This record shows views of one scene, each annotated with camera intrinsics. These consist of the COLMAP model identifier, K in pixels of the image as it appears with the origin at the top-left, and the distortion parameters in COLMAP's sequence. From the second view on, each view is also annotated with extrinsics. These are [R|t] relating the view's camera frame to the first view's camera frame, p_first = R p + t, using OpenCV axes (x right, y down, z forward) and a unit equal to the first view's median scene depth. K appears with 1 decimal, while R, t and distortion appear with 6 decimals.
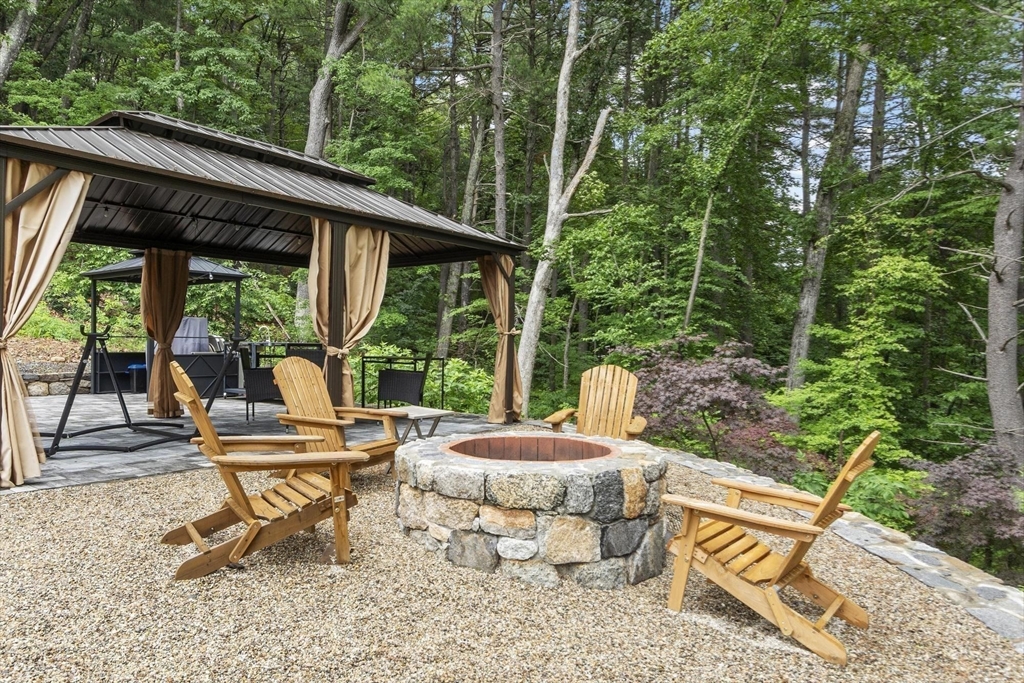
lens RADIAL K [[668.1, 0, 512.0], [0, 668.1, 341.5], [0, 0, 1]] dist [0.004433, 0.001800]
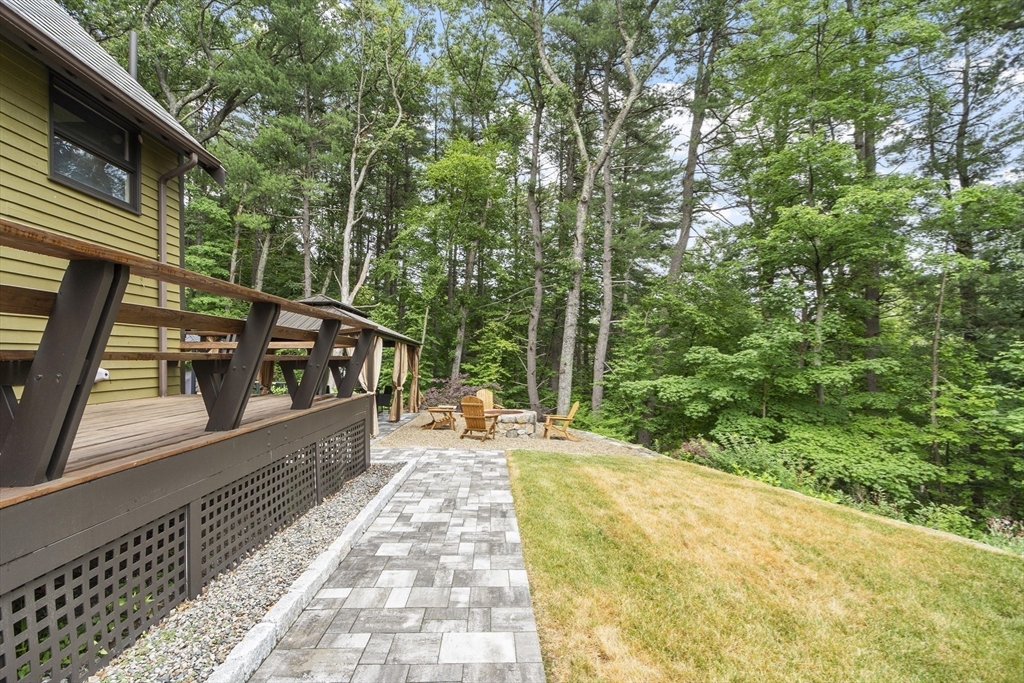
lens RADIAL K [[446.8, 0, 489.7], [0, 446.8, 351.8], [0, 0, 1]] dist [-0.000945, -0.000546]
pose [[0.787608, 0.005768, 0.616149, -0.454330], [0.004120, 0.999885, -0.014626, -0.045070], [-0.616163, 0.014058, 0.787494, -0.290676]]
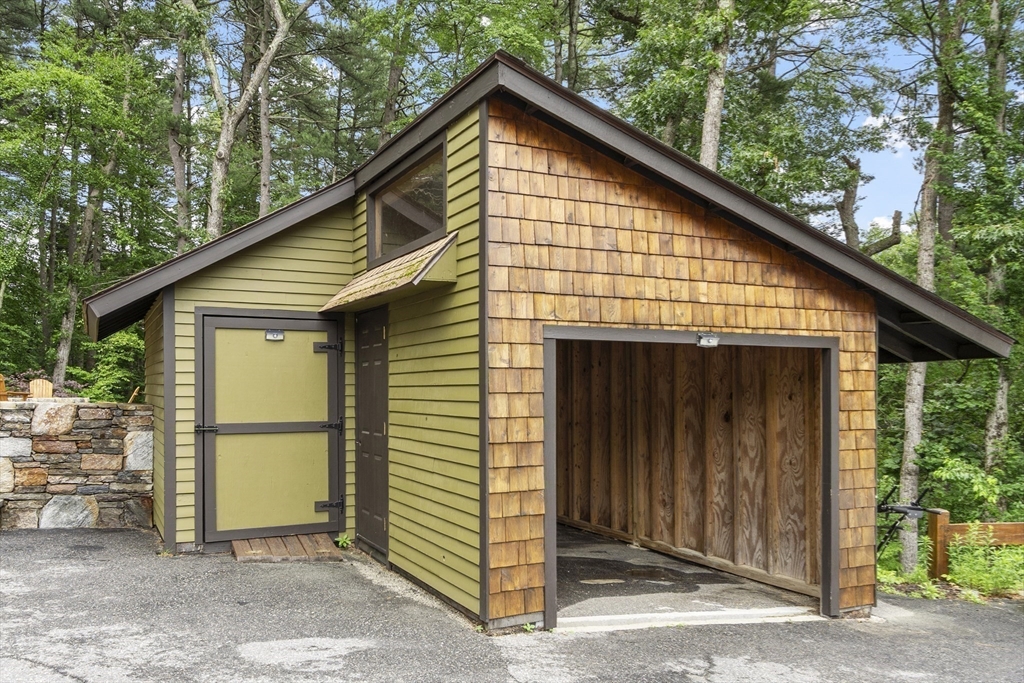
lens RADIAL K [[775.3, 0, 510.1], [0, 775.3, 384.0], [0, 0, 1]] dist [-0.003819, -0.001700]
pose [[0.518798, 0.002595, 0.854893, -0.615467], [0.005221, 0.999967, -0.006204, 0.033282], [-0.854881, 0.007682, 0.518767, -0.908337]]
